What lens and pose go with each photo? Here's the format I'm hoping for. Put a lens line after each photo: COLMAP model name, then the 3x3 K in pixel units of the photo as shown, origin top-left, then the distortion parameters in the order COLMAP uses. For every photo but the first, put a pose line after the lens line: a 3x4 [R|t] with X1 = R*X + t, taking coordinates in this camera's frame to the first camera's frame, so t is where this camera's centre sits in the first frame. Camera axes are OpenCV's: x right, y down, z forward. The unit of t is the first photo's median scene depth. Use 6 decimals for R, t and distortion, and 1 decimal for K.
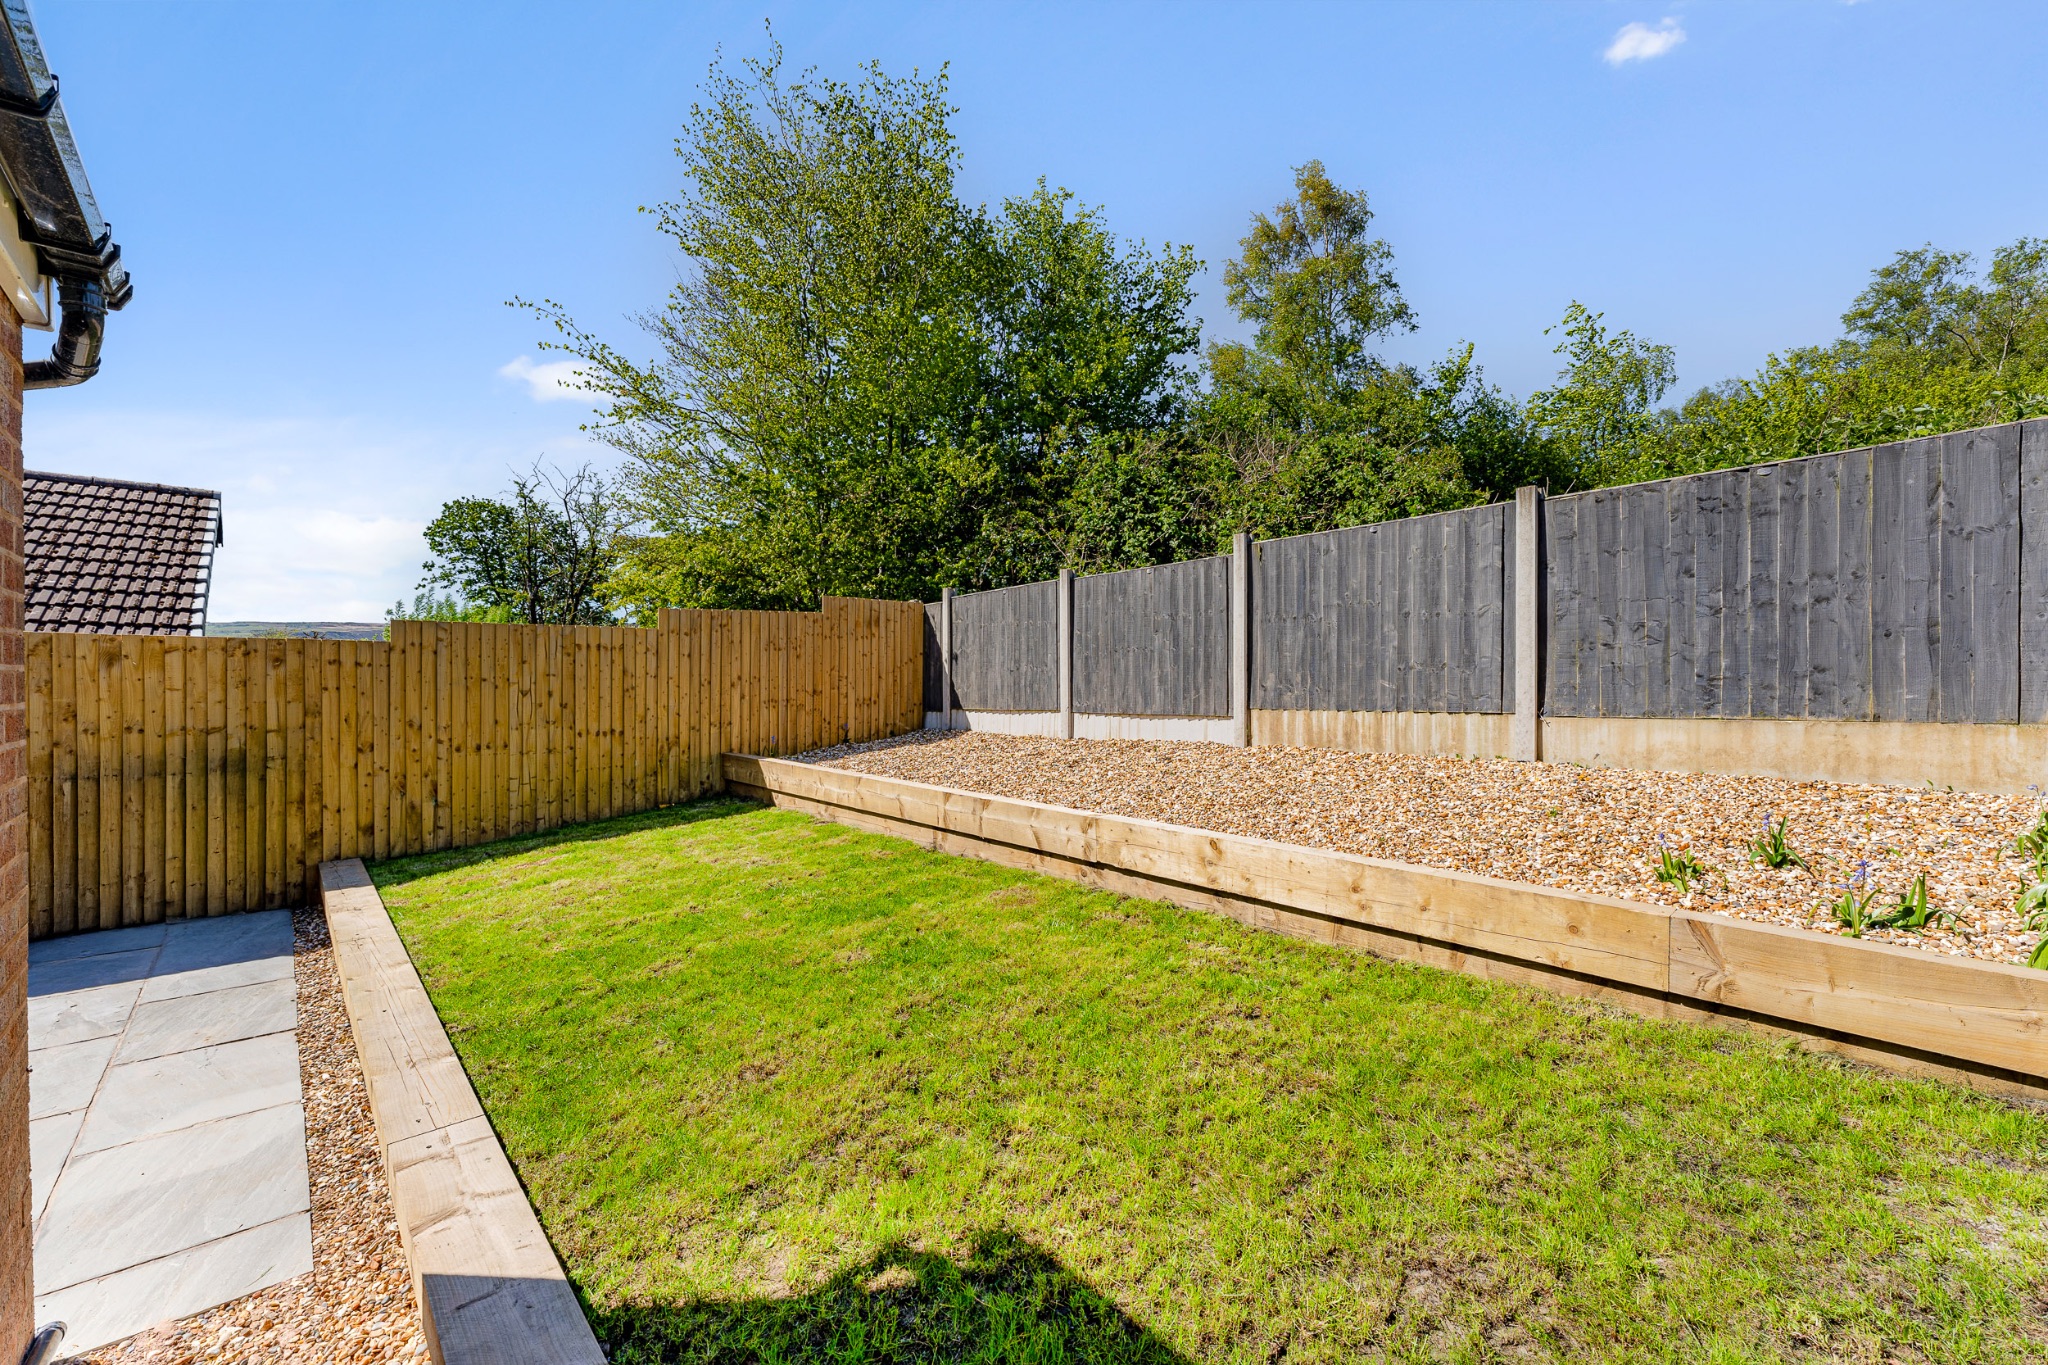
lens RADIAL K [[821.1, 0, 1012.4], [0, 821.1, 689.2], [0, 0, 1]] dist [0.001444, 0.000293]
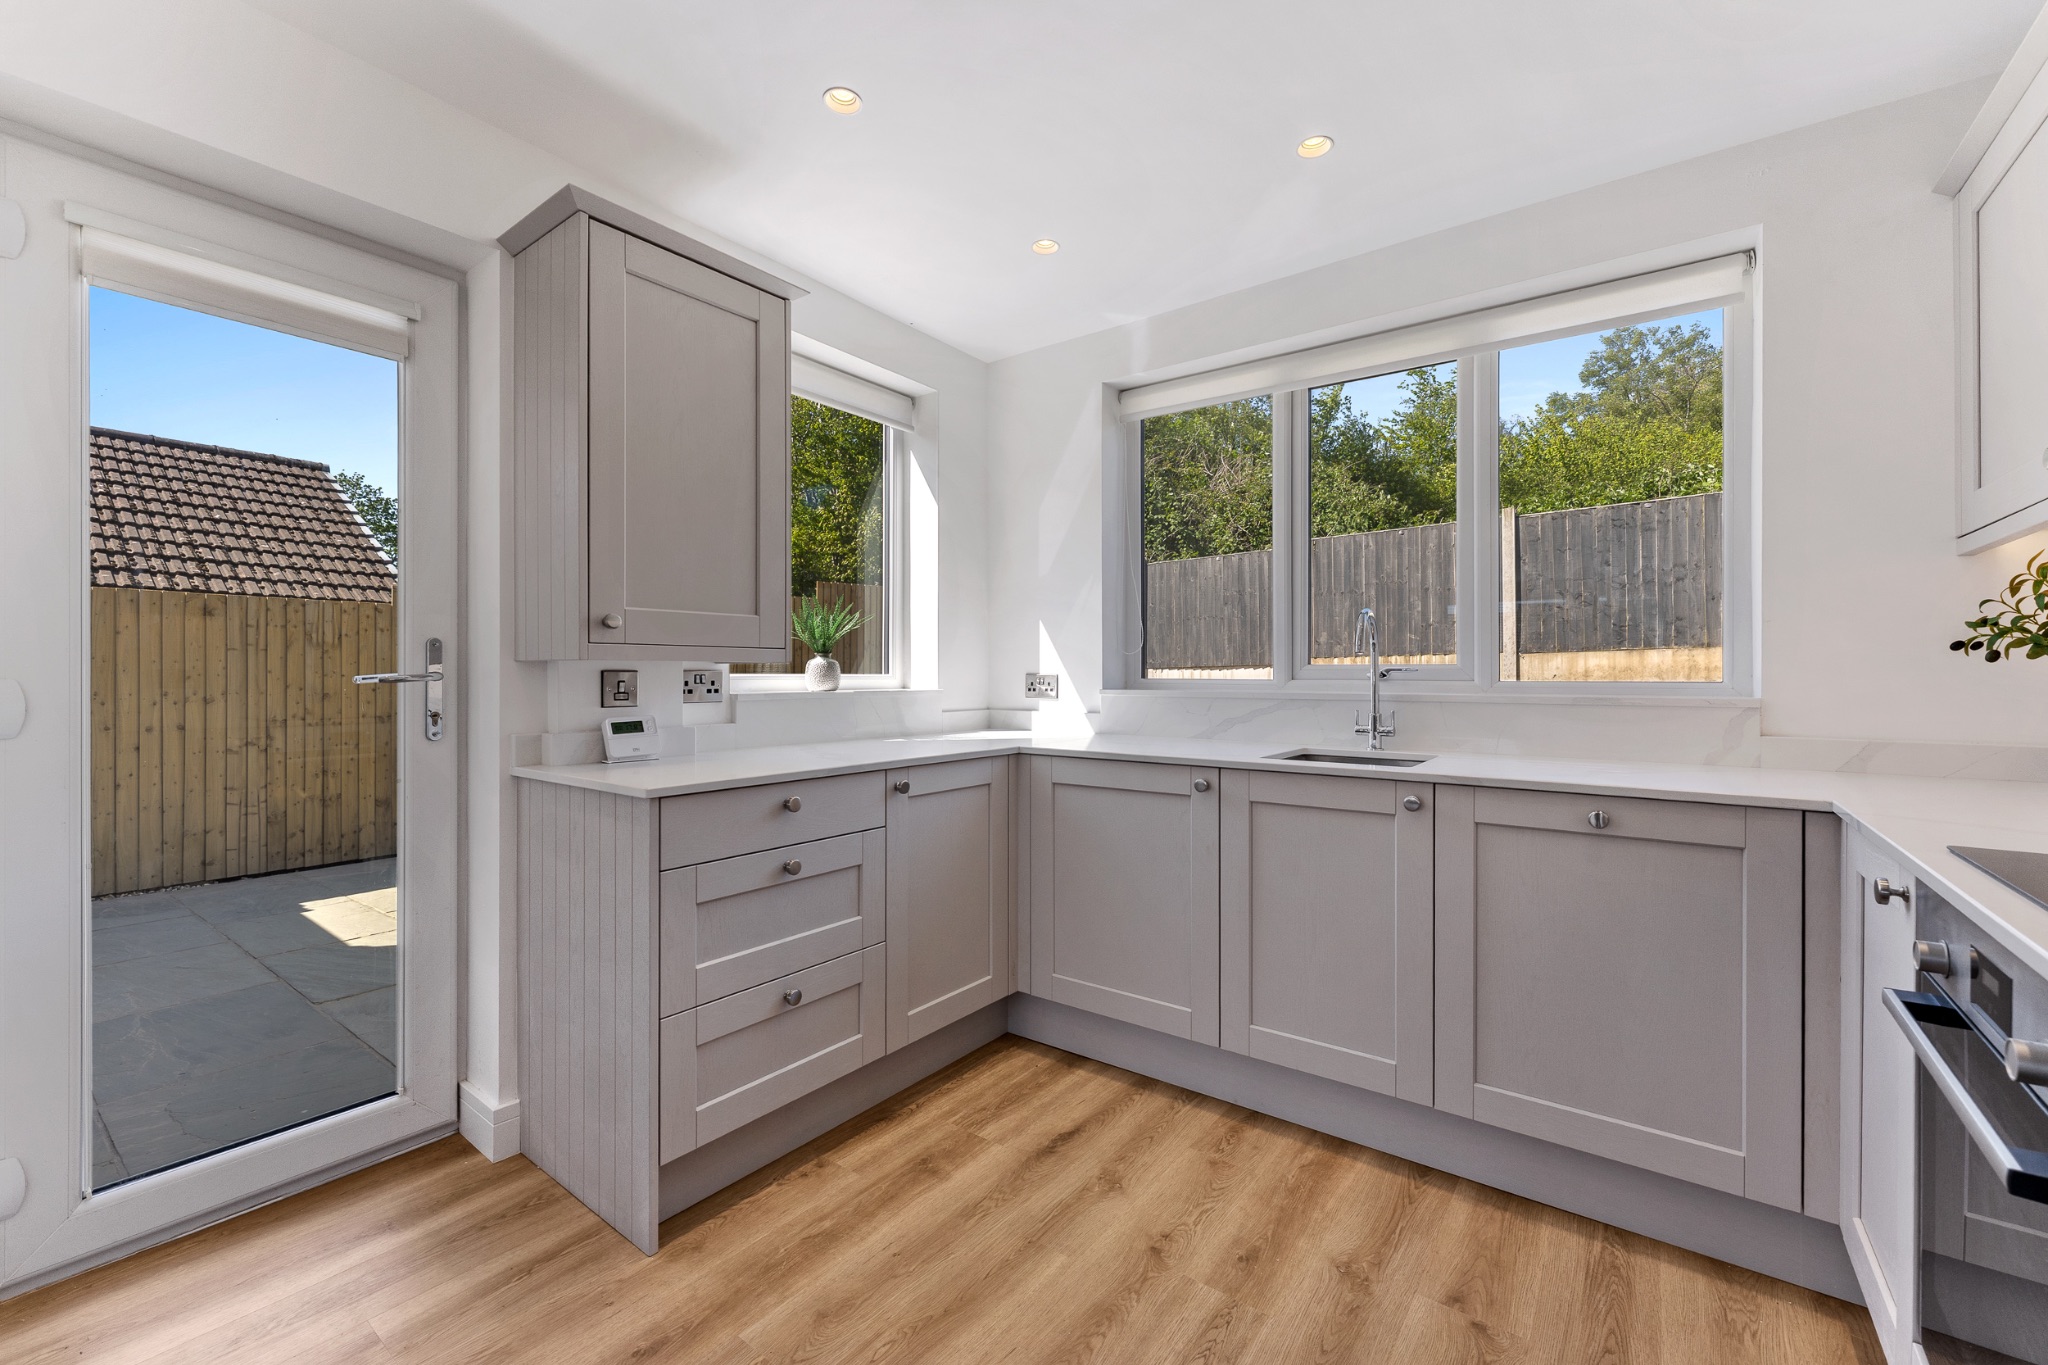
lens RADIAL K [[820.4, 0, 1031.1], [0, 820.4, 671.4], [0, 0, 1]] dist [0.001038, 0.000016]
pose [[0.978531, -0.005984, 0.206011, -0.498058], [0.009222, 0.999848, -0.014764, 0.068359], [-0.205891, 0.016347, 0.978438, -0.290773]]
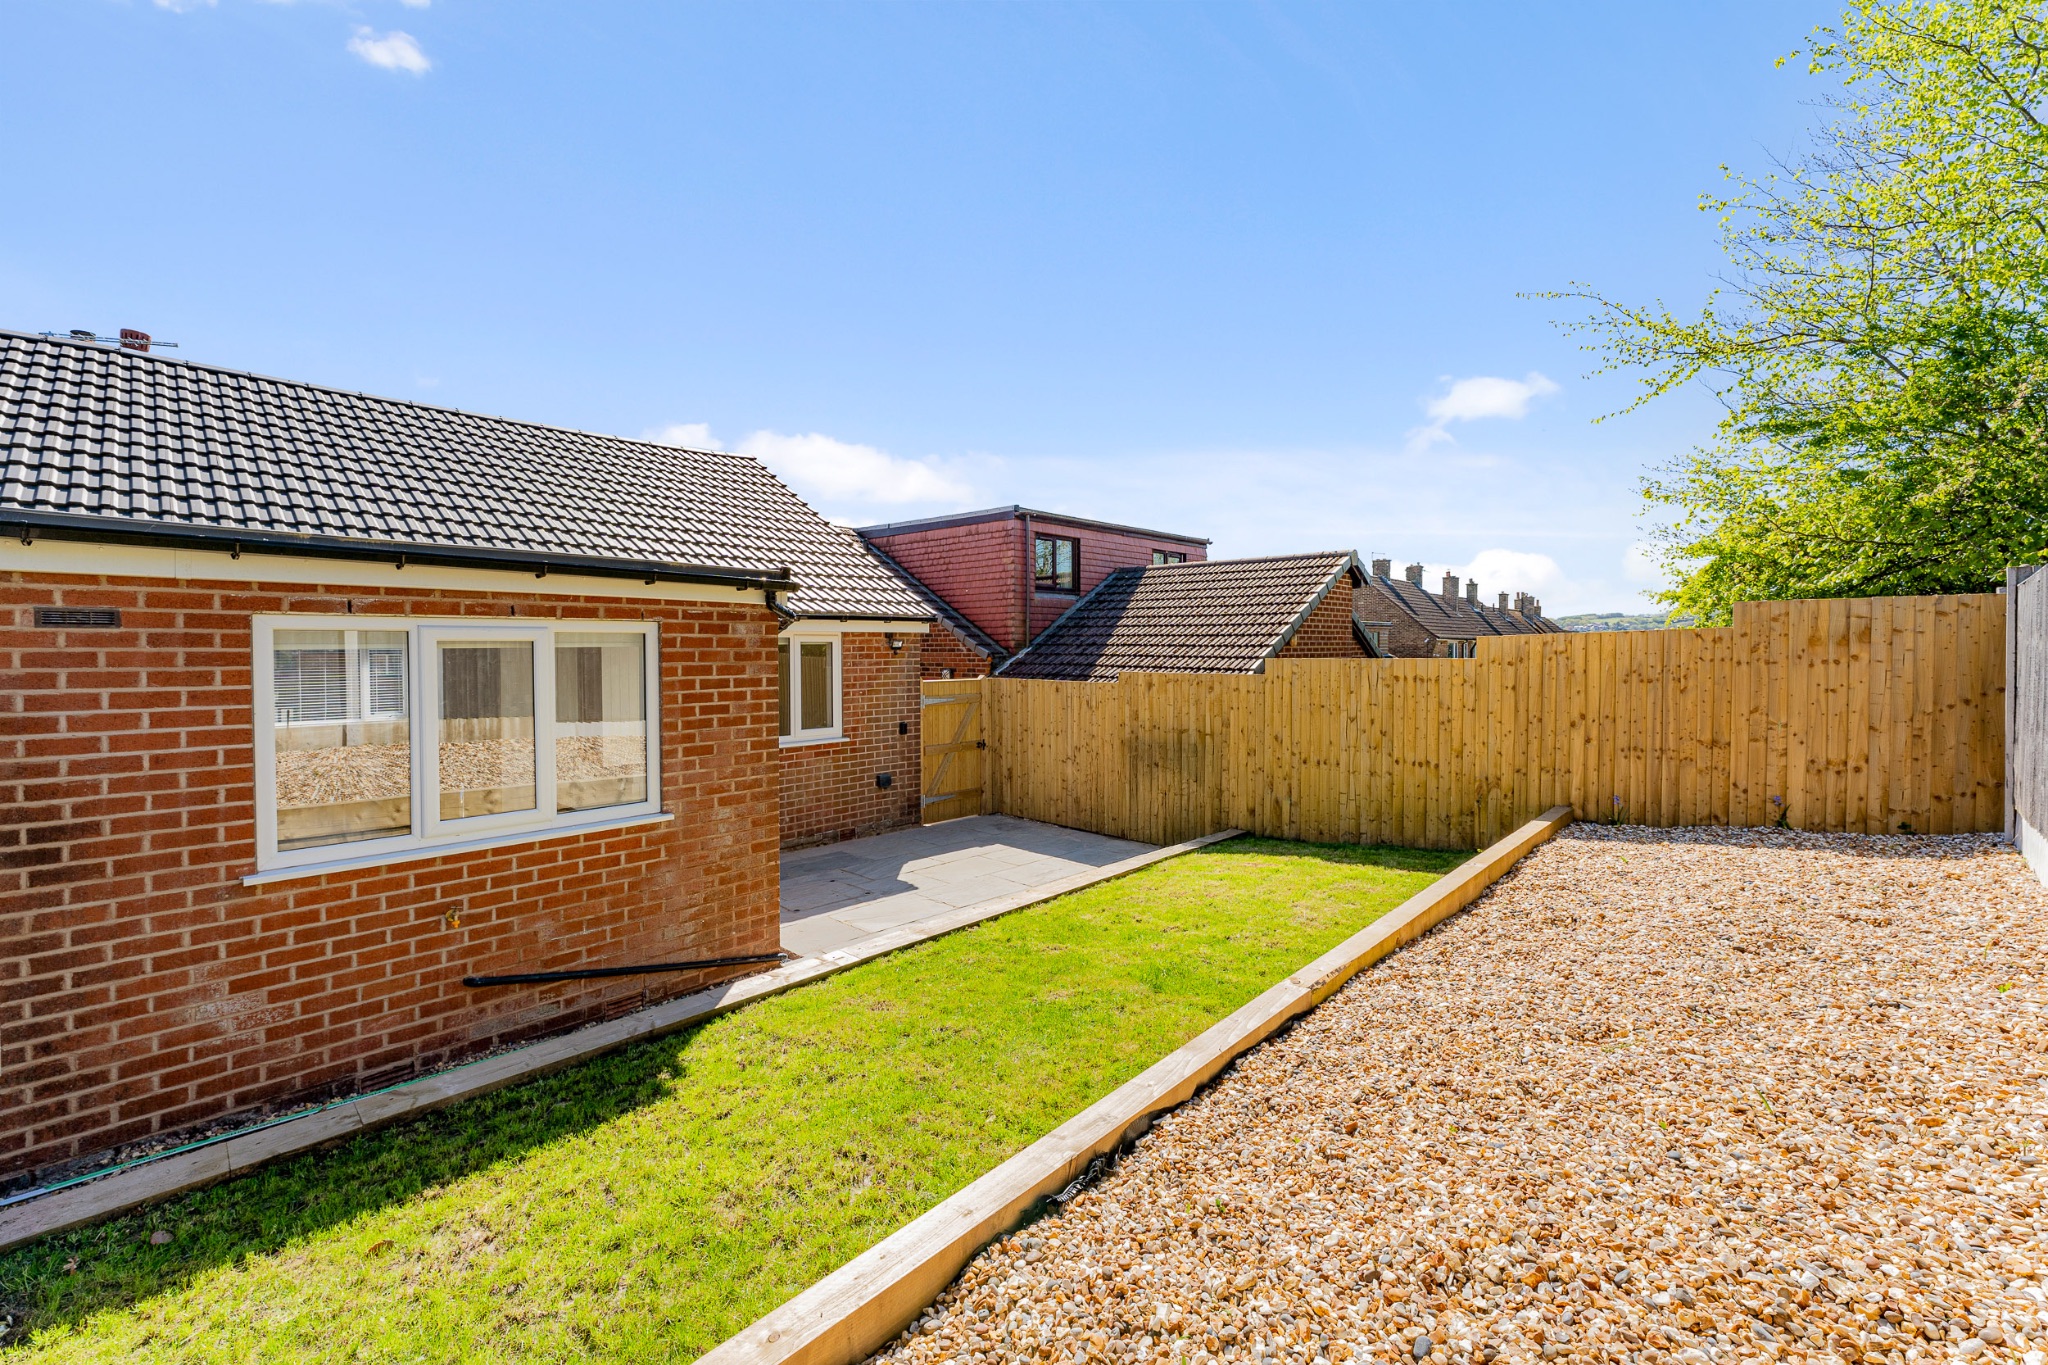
lens RADIAL K [[834.7, 0, 1023.7], [0, 834.7, 674.2], [0, 0, 1]] dist [-0.000078, -0.000072]
pose [[0.078831, 0.027095, -0.996520, 0.636735], [-0.012217, 0.999582, 0.026212, -0.101536], [0.996813, 0.010108, 0.079129, 0.558803]]
